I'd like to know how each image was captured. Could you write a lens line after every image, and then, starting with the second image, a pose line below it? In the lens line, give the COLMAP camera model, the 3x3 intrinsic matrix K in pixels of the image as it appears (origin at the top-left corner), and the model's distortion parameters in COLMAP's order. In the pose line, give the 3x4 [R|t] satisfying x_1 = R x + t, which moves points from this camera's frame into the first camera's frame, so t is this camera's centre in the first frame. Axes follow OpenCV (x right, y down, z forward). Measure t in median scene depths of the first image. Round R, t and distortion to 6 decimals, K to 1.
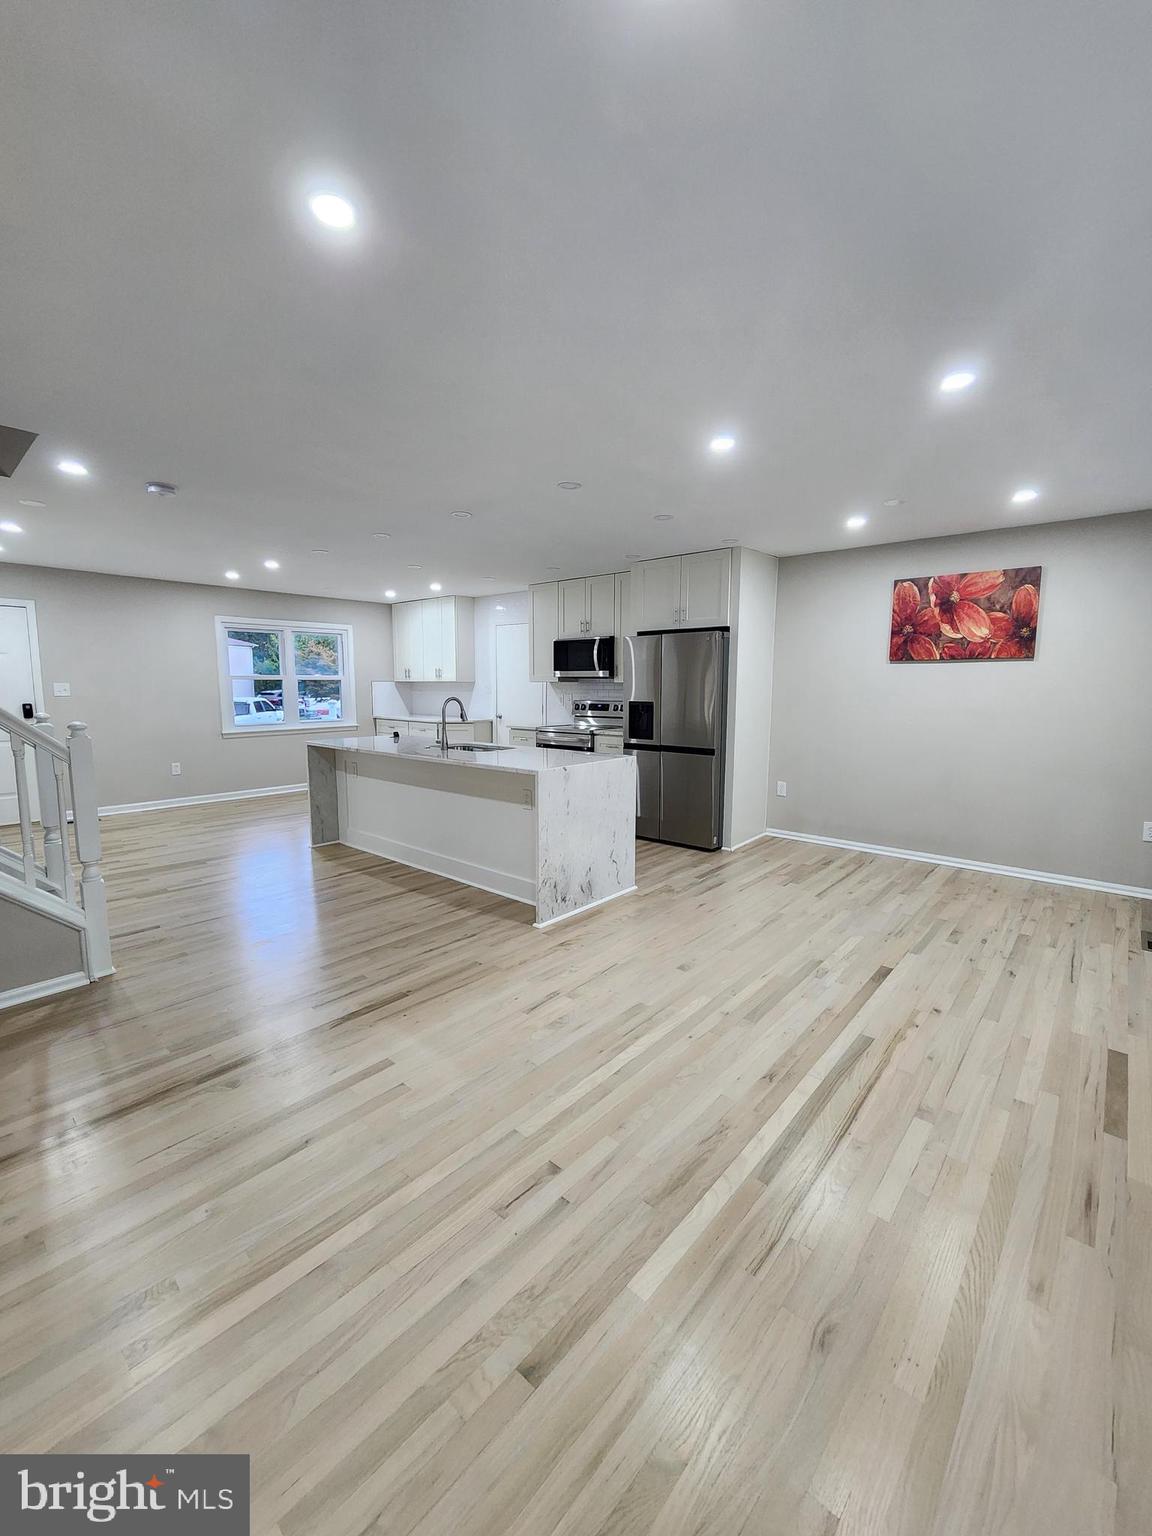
lens RADIAL K [[629.5, 0, 574.8], [0, 629.5, 757.7], [0, 0, 1]] dist [0.002861, -0.003738]
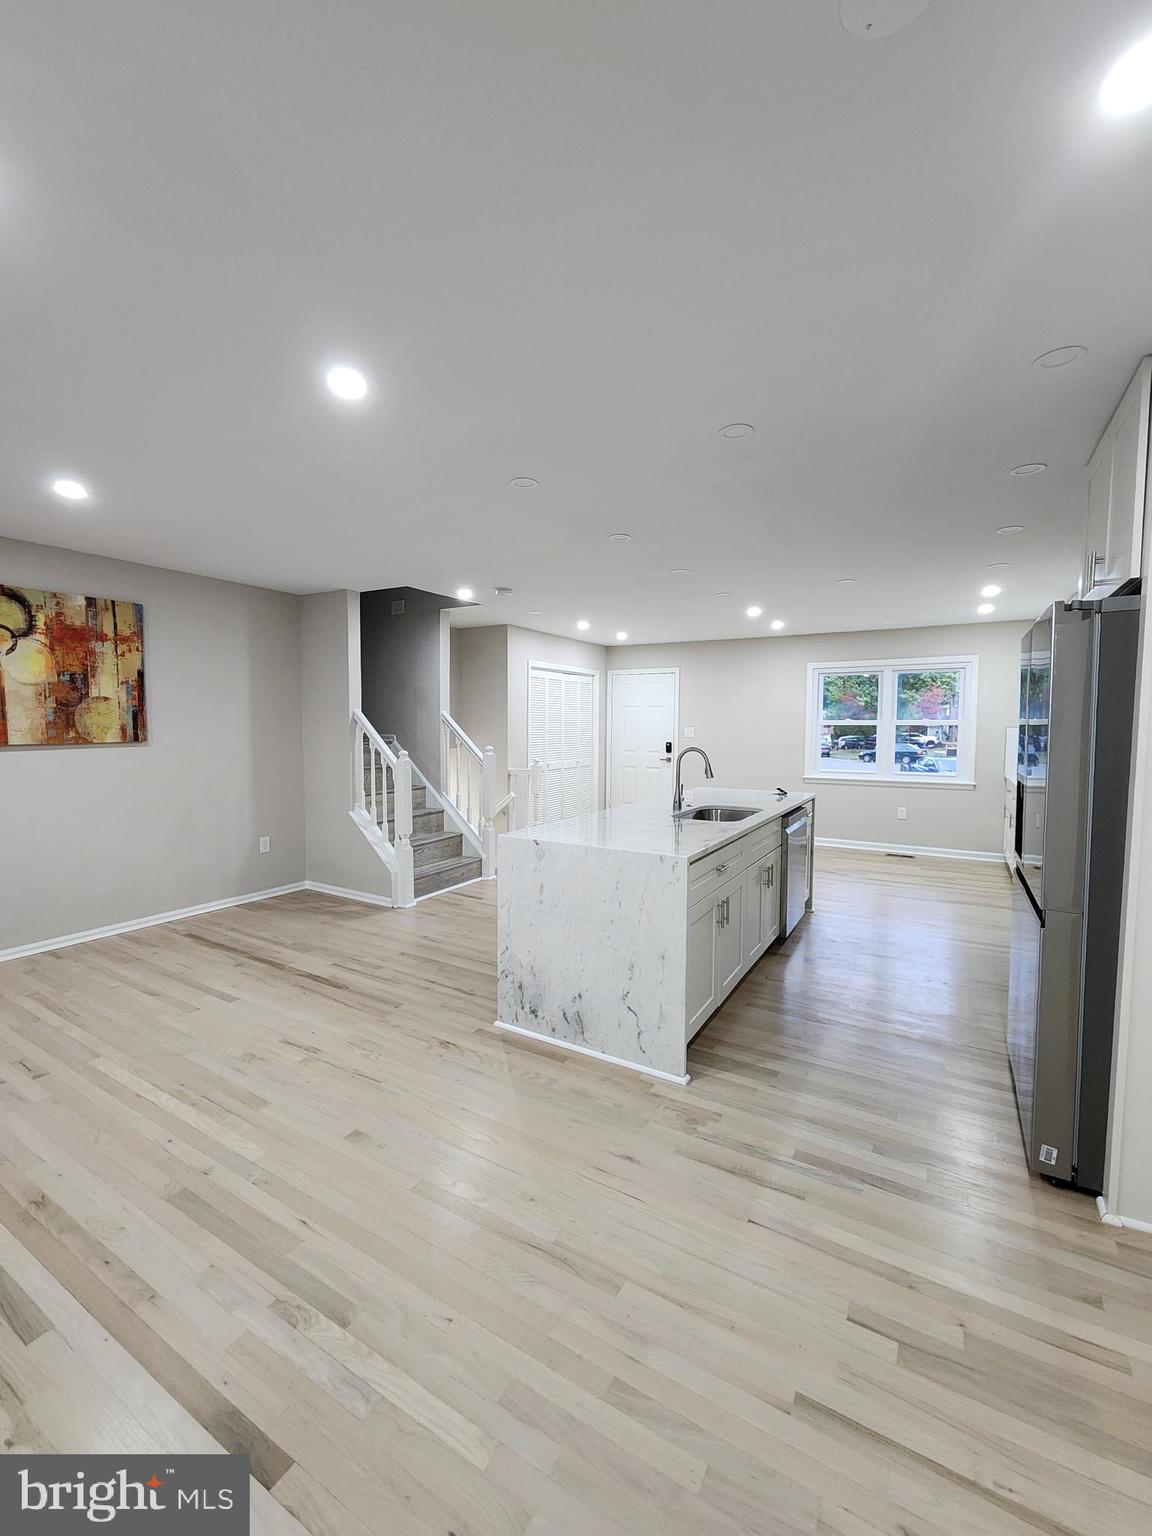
lens RADIAL K [[629.5, 0, 574.8], [0, 629.5, 757.7], [0, 0, 1]] dist [0.002861, -0.003738]
pose [[0.186267, 0.052797, -0.981080, 0.807239], [-0.120580, 0.992235, 0.030504, -0.123475], [0.975072, 0.112616, 0.191187, 0.964030]]
